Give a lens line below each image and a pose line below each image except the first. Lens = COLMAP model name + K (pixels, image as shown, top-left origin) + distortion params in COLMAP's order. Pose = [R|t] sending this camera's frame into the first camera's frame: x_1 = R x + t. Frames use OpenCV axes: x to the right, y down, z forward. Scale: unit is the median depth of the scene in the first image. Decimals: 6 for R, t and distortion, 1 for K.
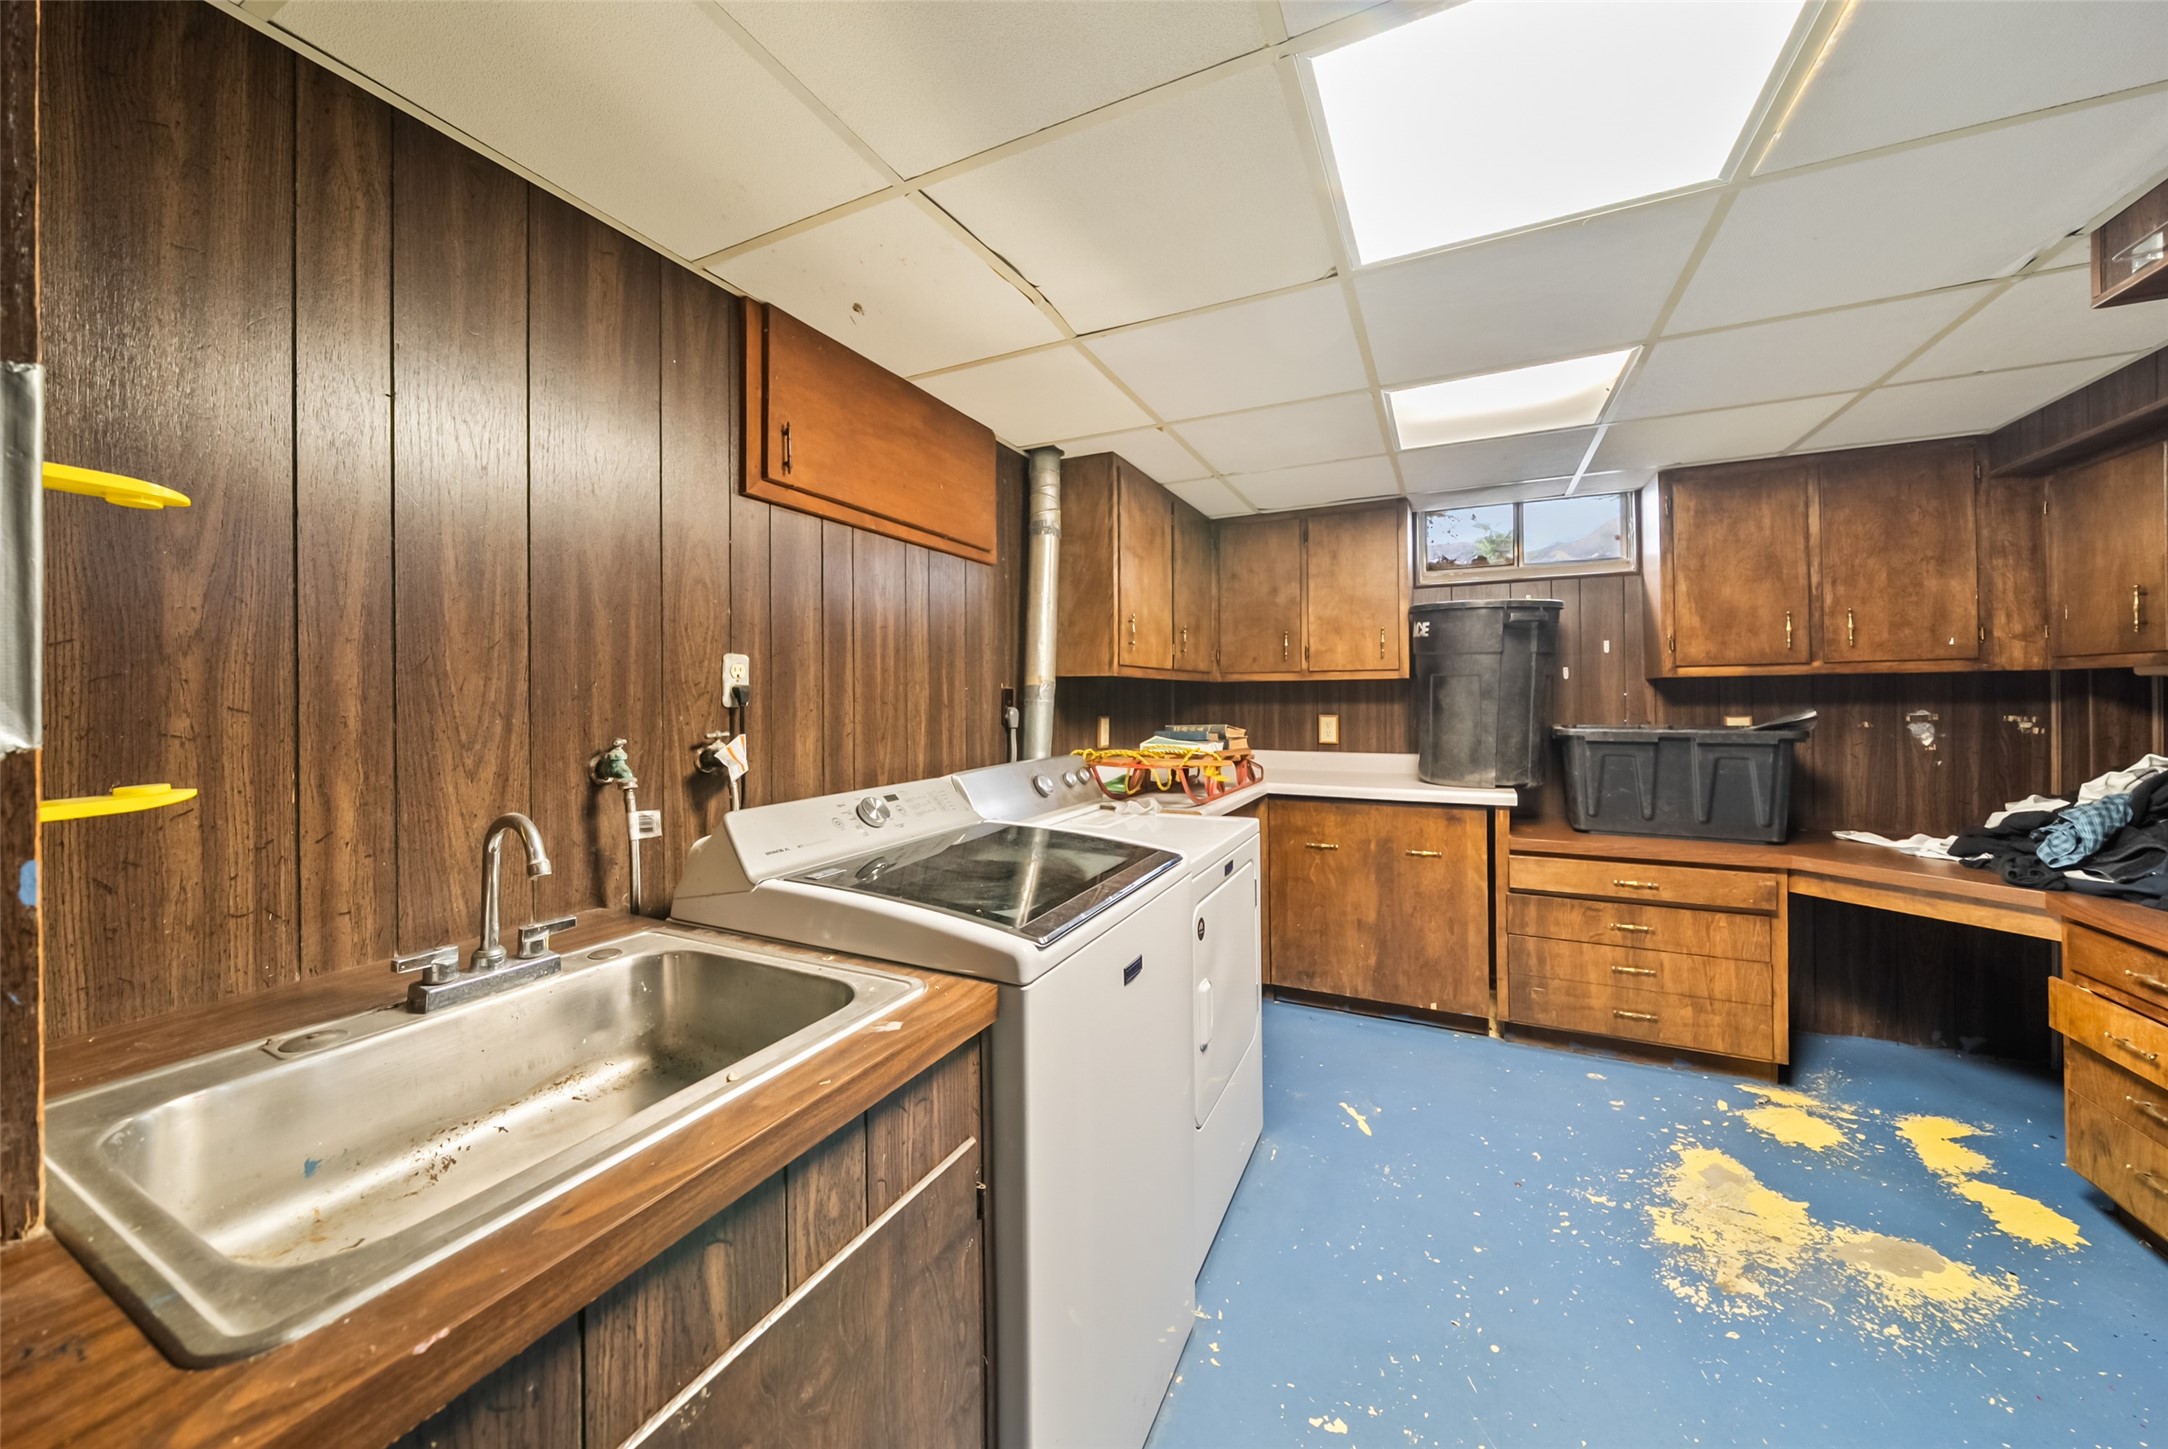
lens RADIAL K [[821.1, 0, 1084.0], [0, 821.1, 724.5], [0, 0, 1]] dist [-0.000879, -0.000369]
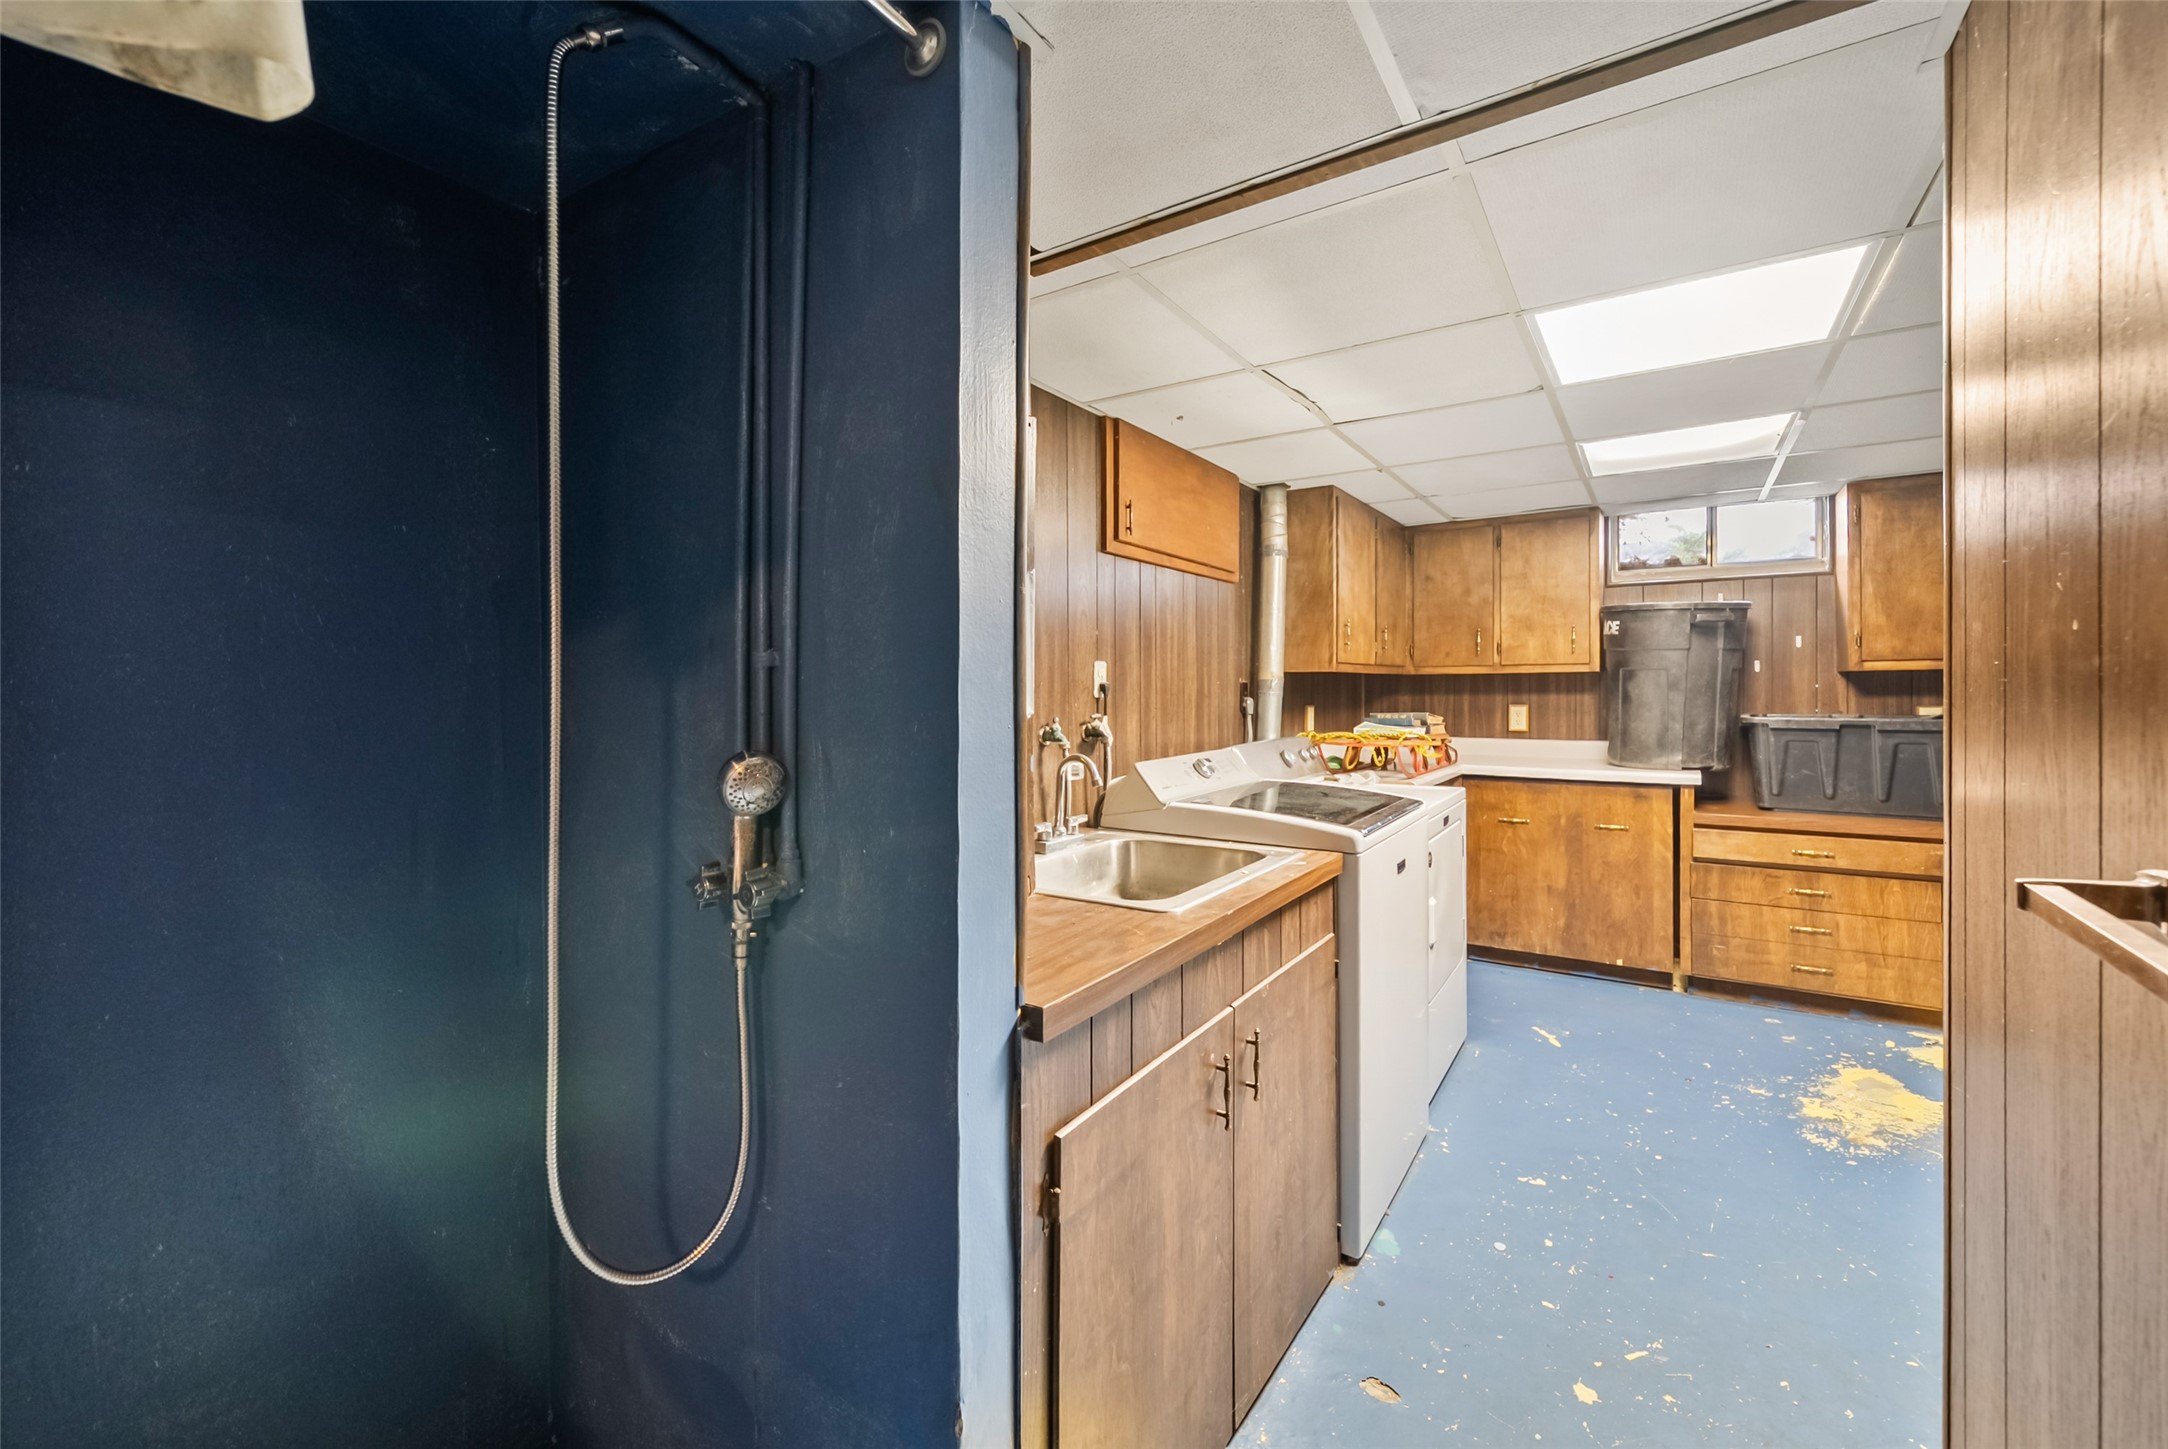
lens RADIAL K [[895.6, 0, 1059.0], [0, 895.6, 724.4], [0, 0, 1]] dist [-0.001668, -0.000504]
pose [[0.985726, 0.005700, -0.168263, -0.143462], [-0.004159, 0.999946, 0.009510, 0.007977], [0.168308, -0.008675, 0.985696, -0.378140]]
